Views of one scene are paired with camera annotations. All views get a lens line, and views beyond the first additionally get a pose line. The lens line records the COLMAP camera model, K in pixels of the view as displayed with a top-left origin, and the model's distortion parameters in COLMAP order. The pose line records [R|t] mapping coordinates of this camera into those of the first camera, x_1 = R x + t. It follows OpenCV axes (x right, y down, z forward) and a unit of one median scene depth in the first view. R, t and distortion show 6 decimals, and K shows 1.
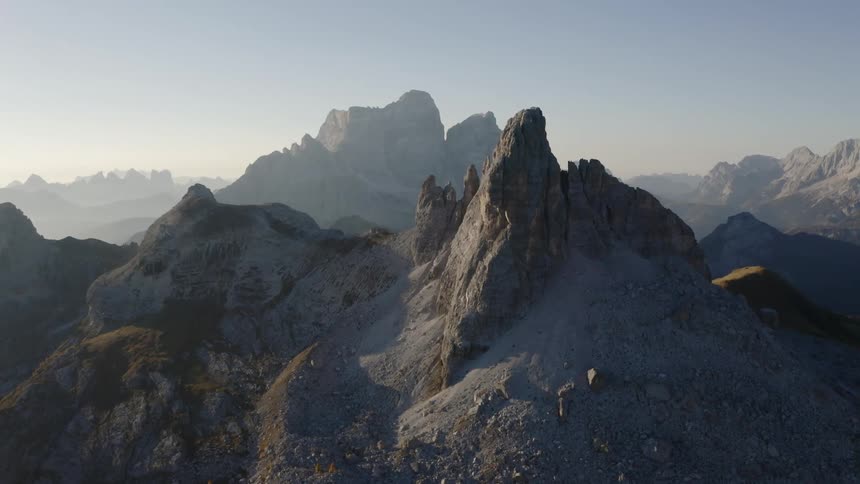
lens RADIAL K [[684.3, 0, 430.0], [0, 684.3, 242.0], [0, 0, 1]] dist [-0.186233, 0.014977]
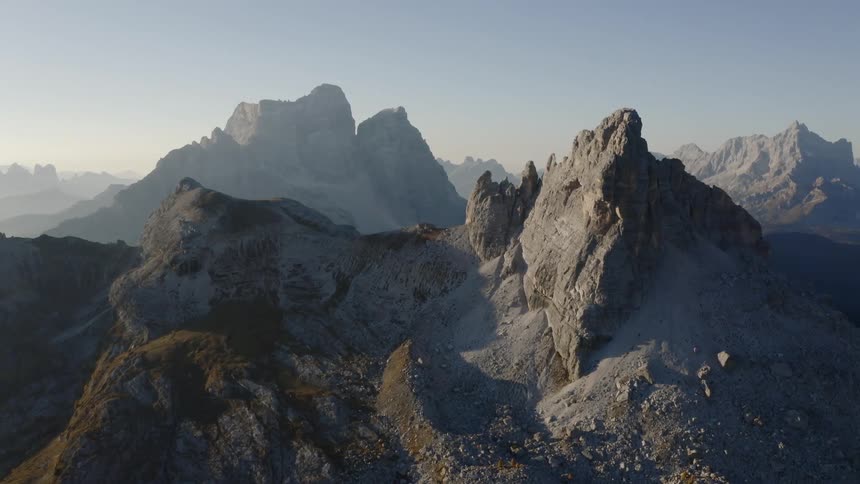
lens RADIAL K [[684.3, 0, 430.0], [0, 684.3, 242.0], [0, 0, 1]] dist [-0.186233, 0.014977]
pose [[0.985802, -0.008870, 0.167677, -0.309566], [0.007626, 0.999938, 0.008065, -0.001789], [-0.167738, -0.006672, 0.985809, 0.023425]]
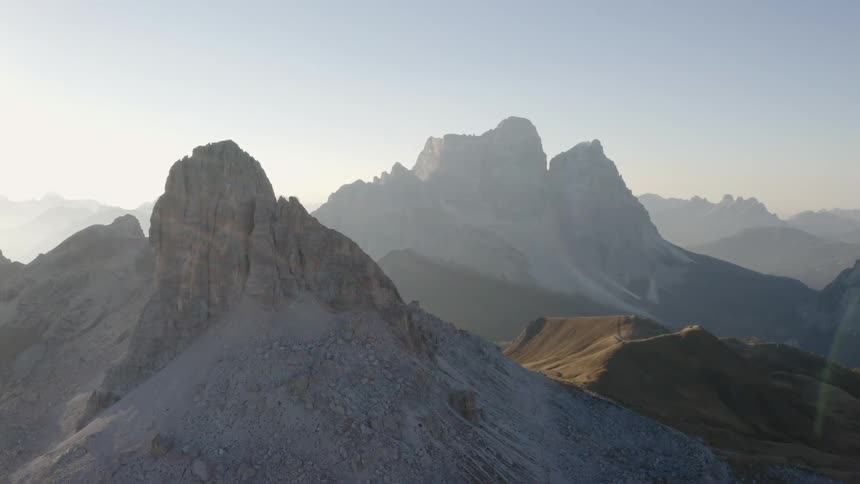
lens RADIAL K [[721.7, 0, 430.0], [0, 721.7, 242.0], [0, 0, 1]] dist [-0.172099, -0.002314]
pose [[0.976898, 0.024701, -0.212272, 0.599137], [-0.034679, 0.998455, -0.043411, -0.028634], [0.210872, 0.049770, 0.976246, 0.124131]]
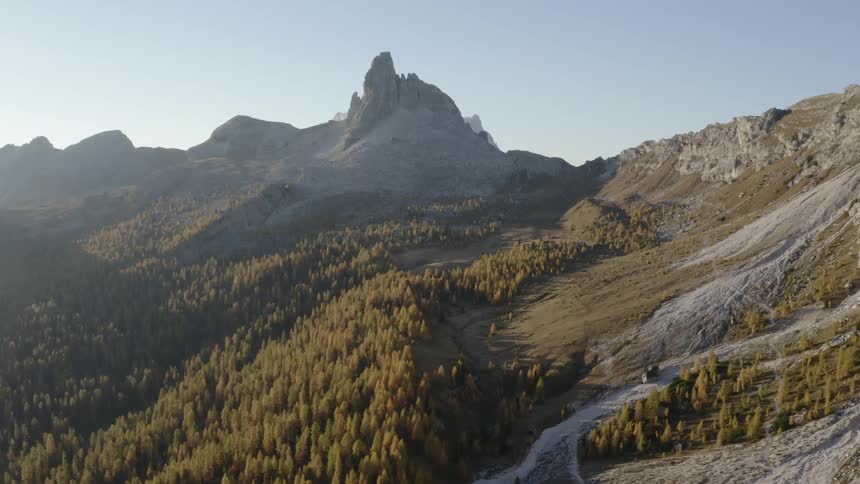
lens RADIAL K [[721.7, 0, 430.0], [0, 721.7, 242.0], [0, 0, 1]] dist [-0.172099, -0.002314]
pose [[0.999568, 0.010581, -0.027423, 0.365613], [-0.011786, 0.998955, -0.044160, 0.568772], [0.026927, 0.044464, 0.998648, -1.455864]]
